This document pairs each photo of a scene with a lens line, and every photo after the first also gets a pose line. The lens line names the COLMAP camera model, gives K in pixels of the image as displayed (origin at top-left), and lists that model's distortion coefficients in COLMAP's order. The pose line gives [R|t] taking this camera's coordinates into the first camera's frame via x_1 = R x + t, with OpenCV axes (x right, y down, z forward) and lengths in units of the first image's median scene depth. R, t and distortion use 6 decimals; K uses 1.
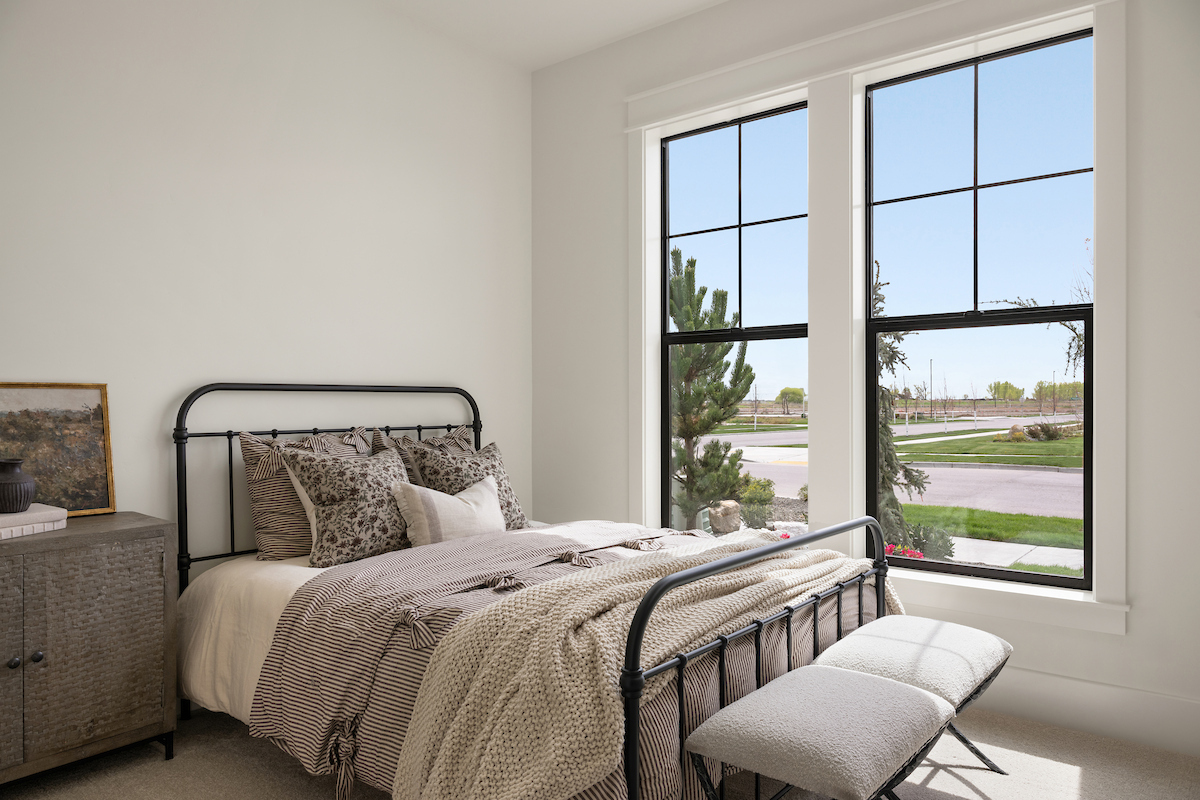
lens RADIAL K [[803.1, 0, 595.1], [0, 803.1, 405.9], [0, 0, 1]] dist [0.004255, -0.005631]
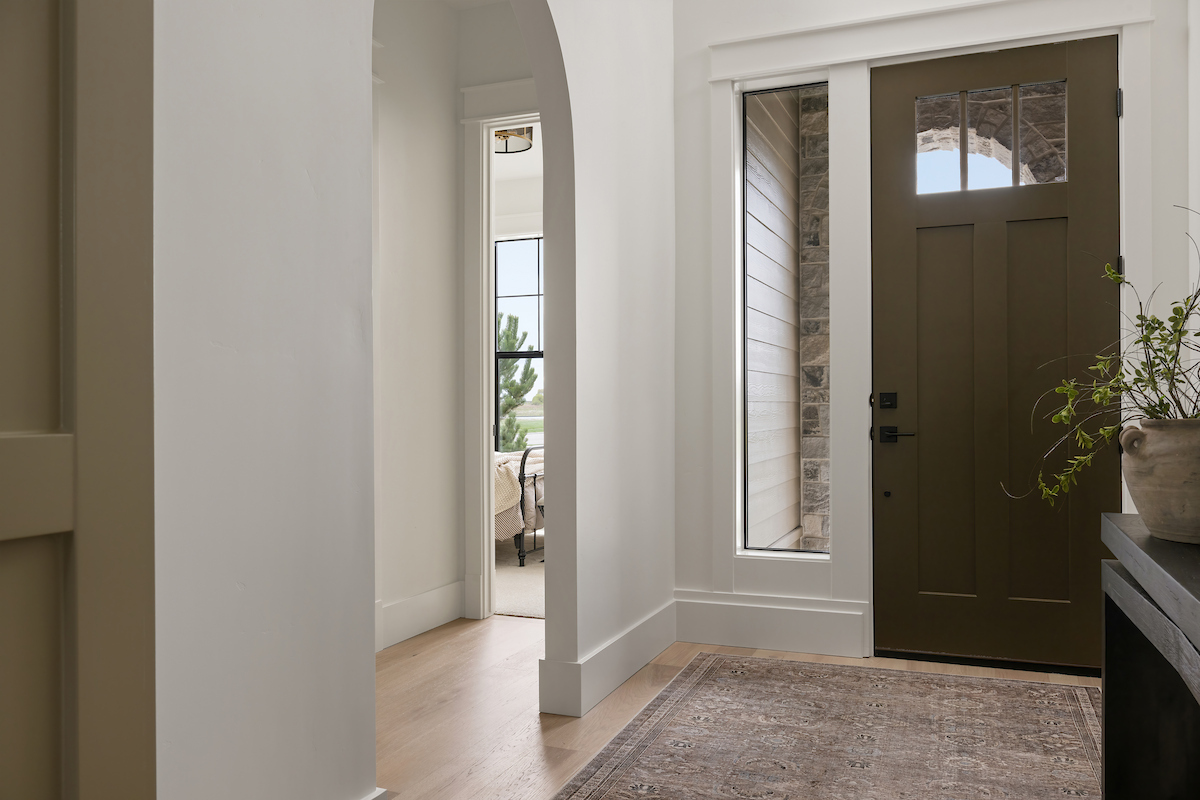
lens RADIAL K [[905.6, 0, 601.1], [0, 905.6, 400.1], [0, 0, 1]] dist [-0.010162, -0.003523]
pose [[0.956719, 0.000442, 0.291012, -0.166676], [0.001304, 0.999982, -0.005807, 0.016063], [-0.291009, 0.005936, 0.956702, -0.596364]]
